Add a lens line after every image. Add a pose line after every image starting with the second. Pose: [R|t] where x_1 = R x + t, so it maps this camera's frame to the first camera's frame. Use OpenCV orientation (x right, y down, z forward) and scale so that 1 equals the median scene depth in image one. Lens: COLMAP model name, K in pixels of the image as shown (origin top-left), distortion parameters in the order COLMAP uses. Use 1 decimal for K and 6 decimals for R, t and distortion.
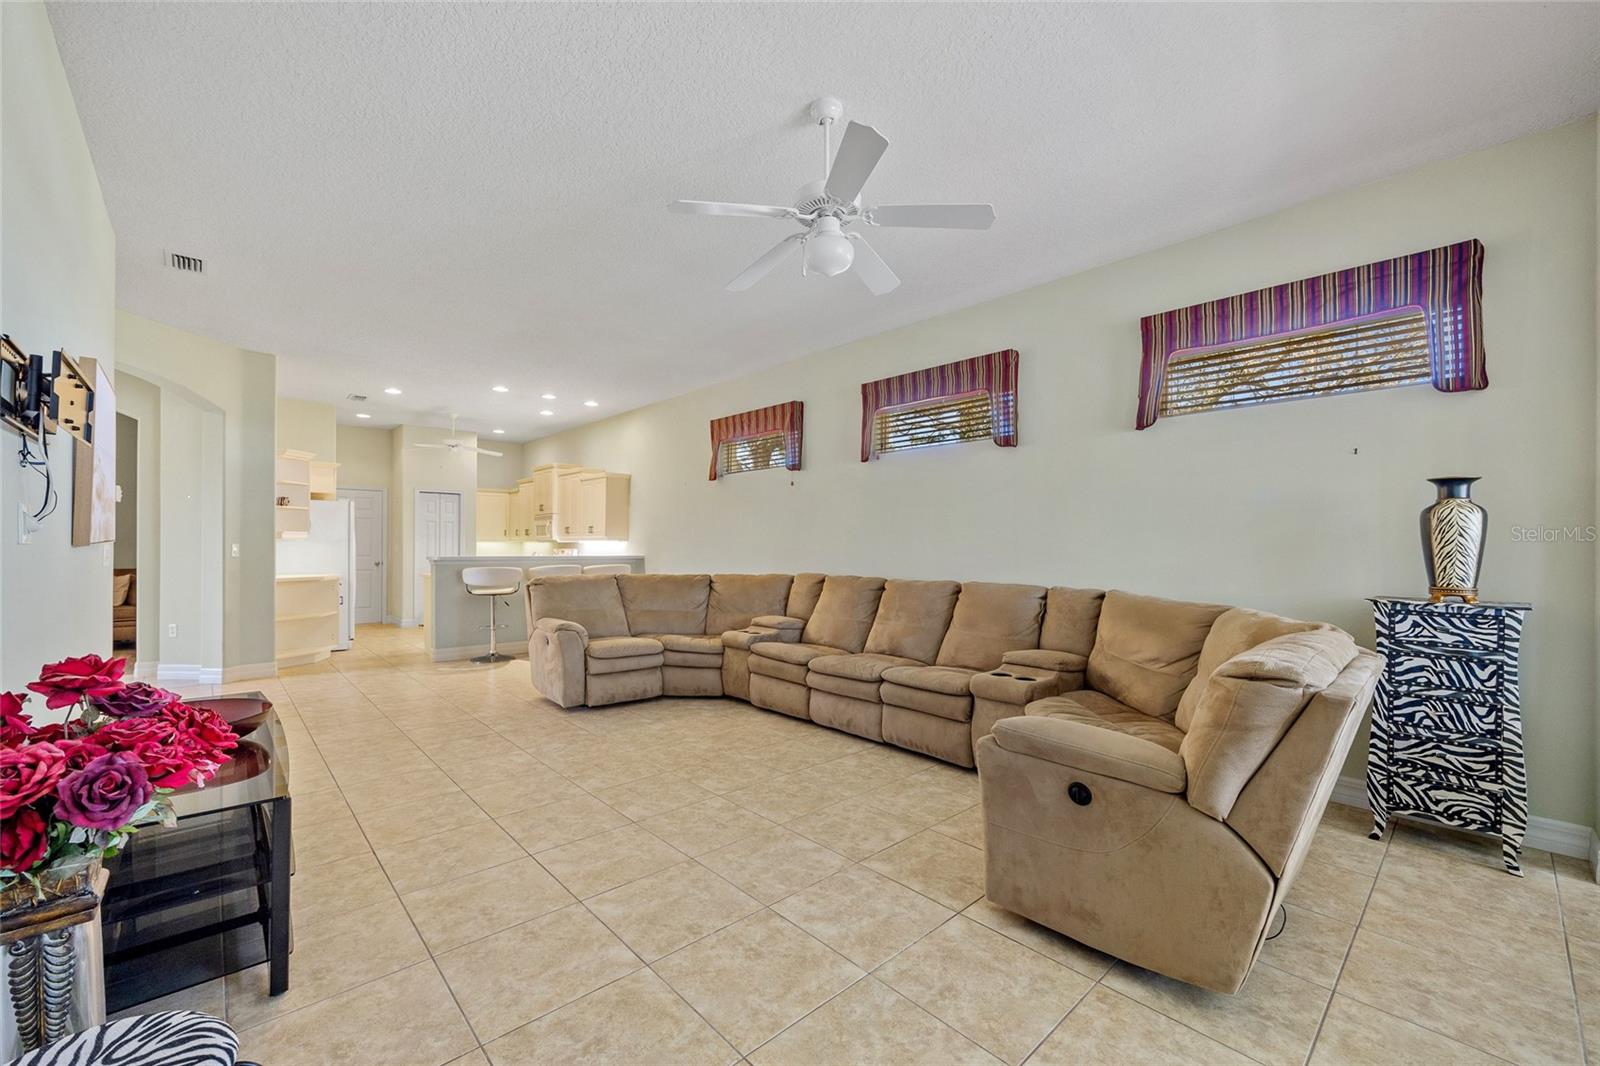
lens RADIAL K [[643.0, 0, 793.4], [0, 643.0, 547.7], [0, 0, 1]] dist [-0.002662, 0.000197]
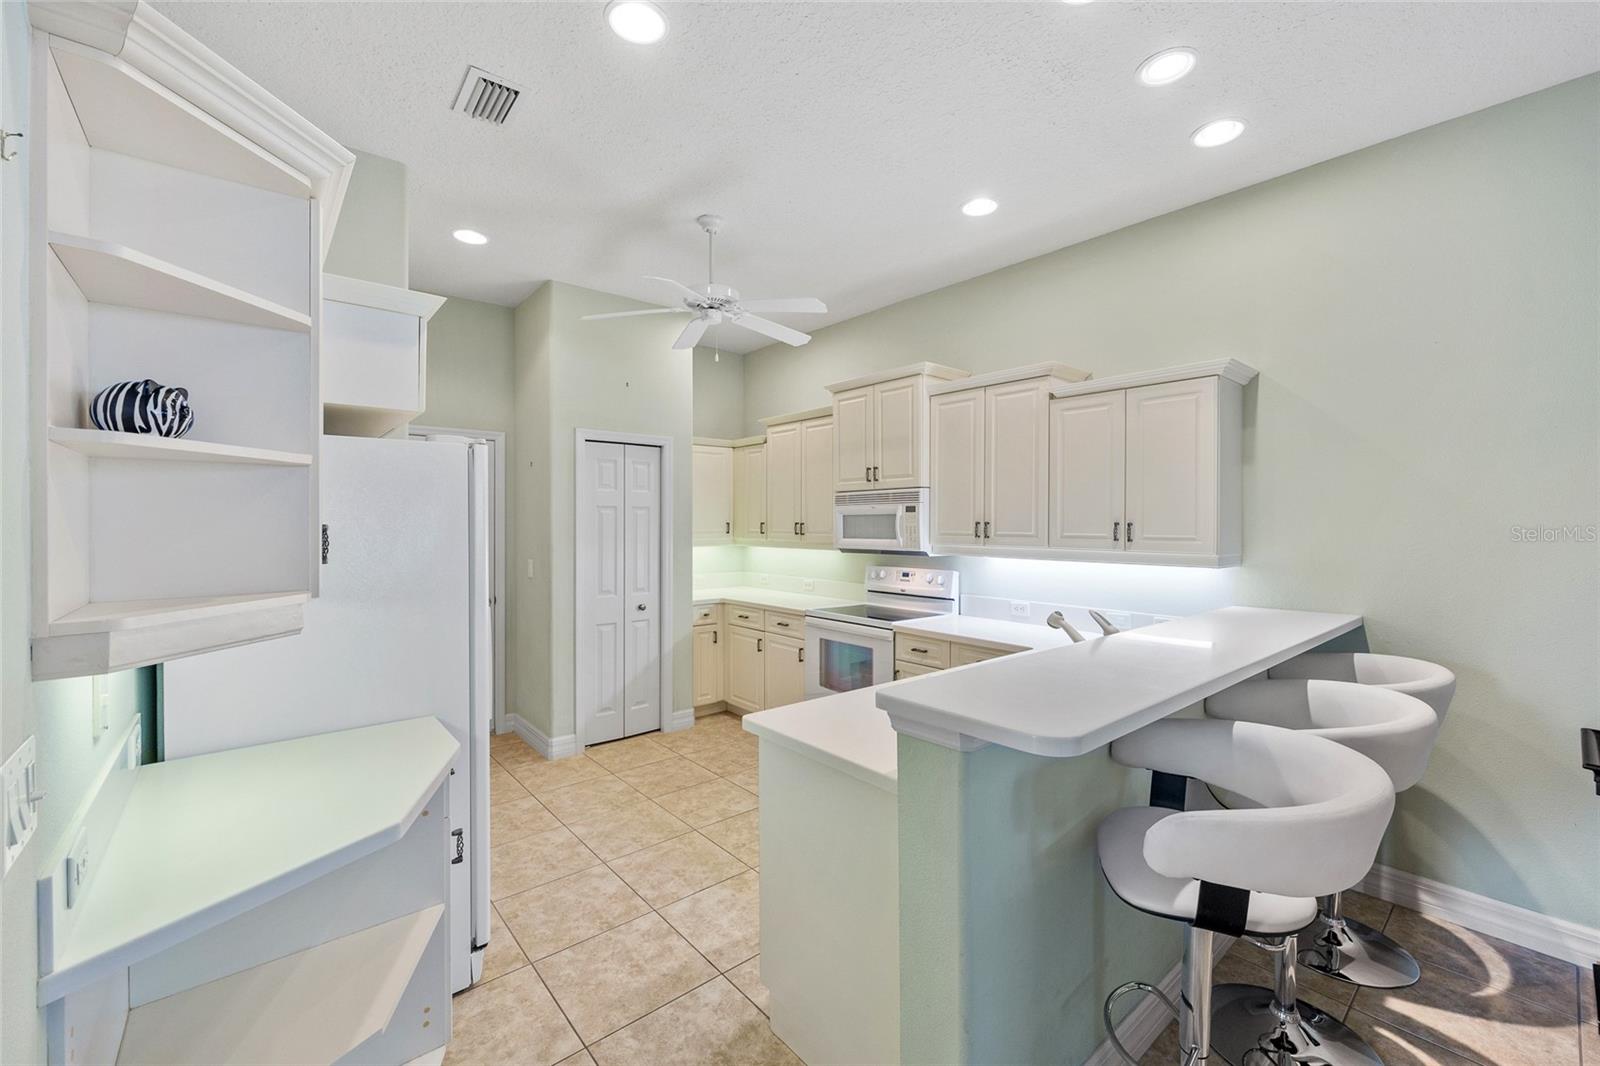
lens RADIAL K [[653.9, 0, 808.7], [0, 653.9, 521.7], [0, 0, 1]] dist [-0.003536, 0.000113]
pose [[0.999702, -0.004009, -0.024064, -0.781560], [0.003919, 0.999985, -0.003801, -0.054333], [0.024079, 0.003706, 0.999703, 1.049825]]
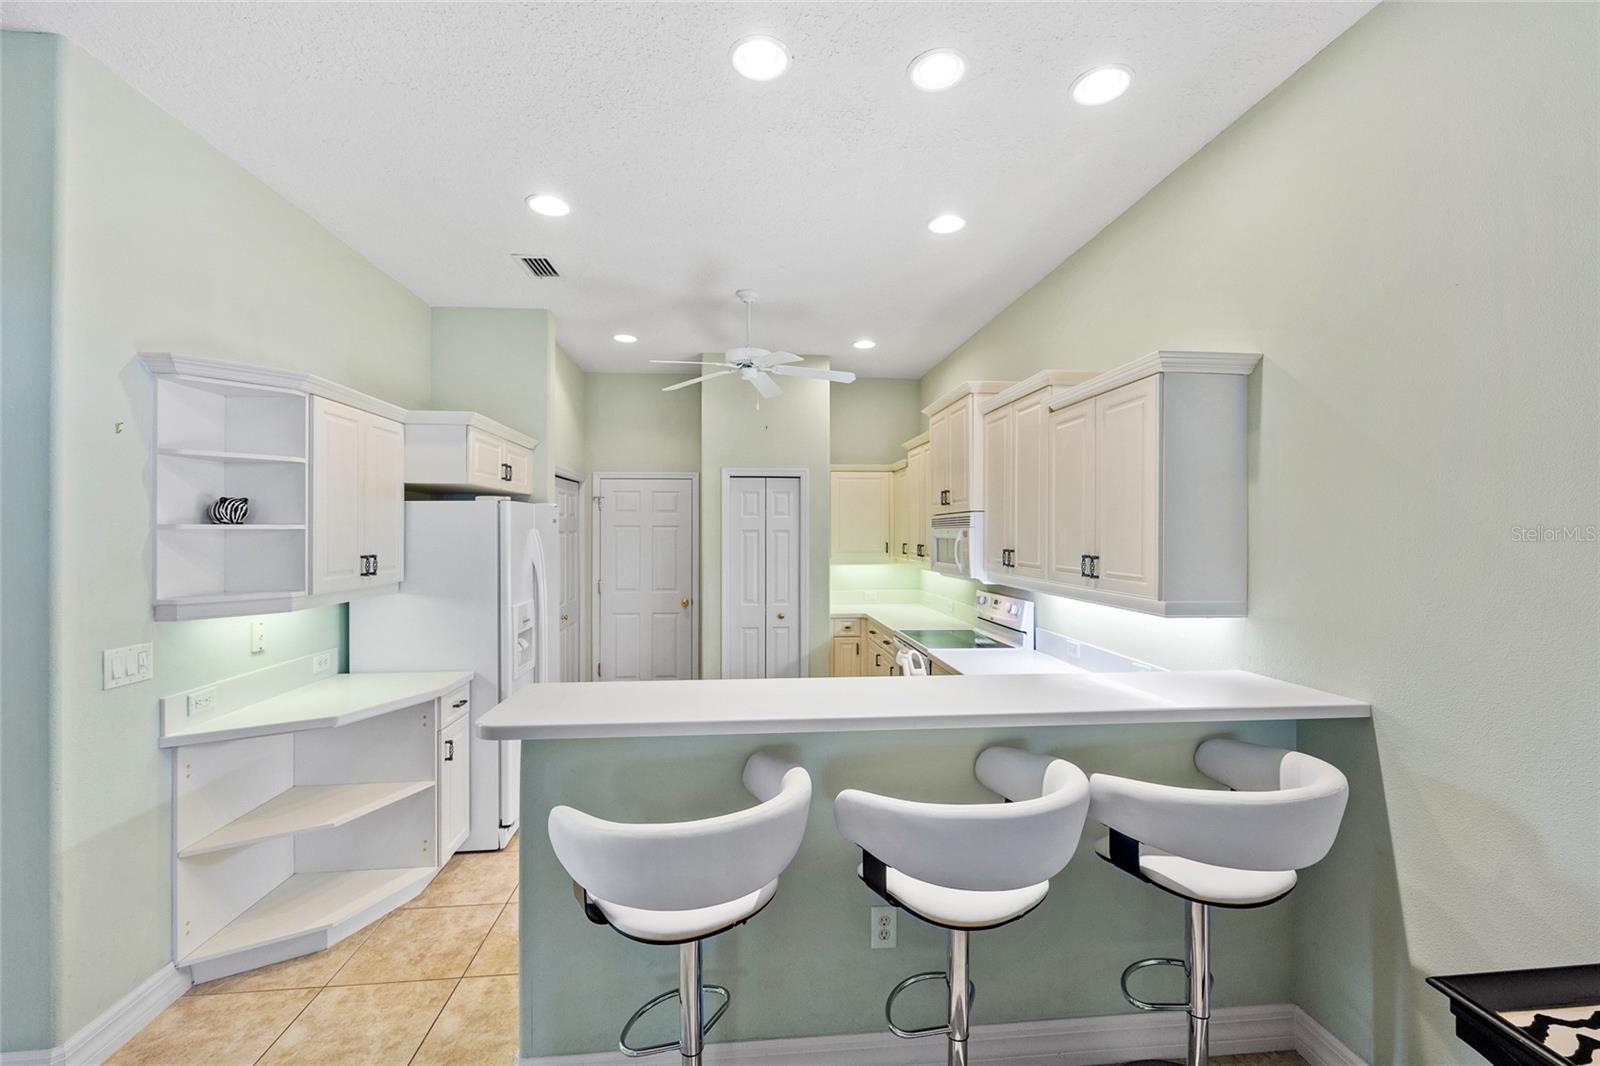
lens RADIAL K [[653.9, 0, 799.0], [0, 653.9, 527.7], [0, 0, 1]] dist [-0.003536, 0.000113]
pose [[0.803284, -0.008301, -0.595538, -0.398477], [0.002741, 0.999944, -0.010242, -0.071256], [0.595590, 0.006595, 0.803262, 1.113867]]
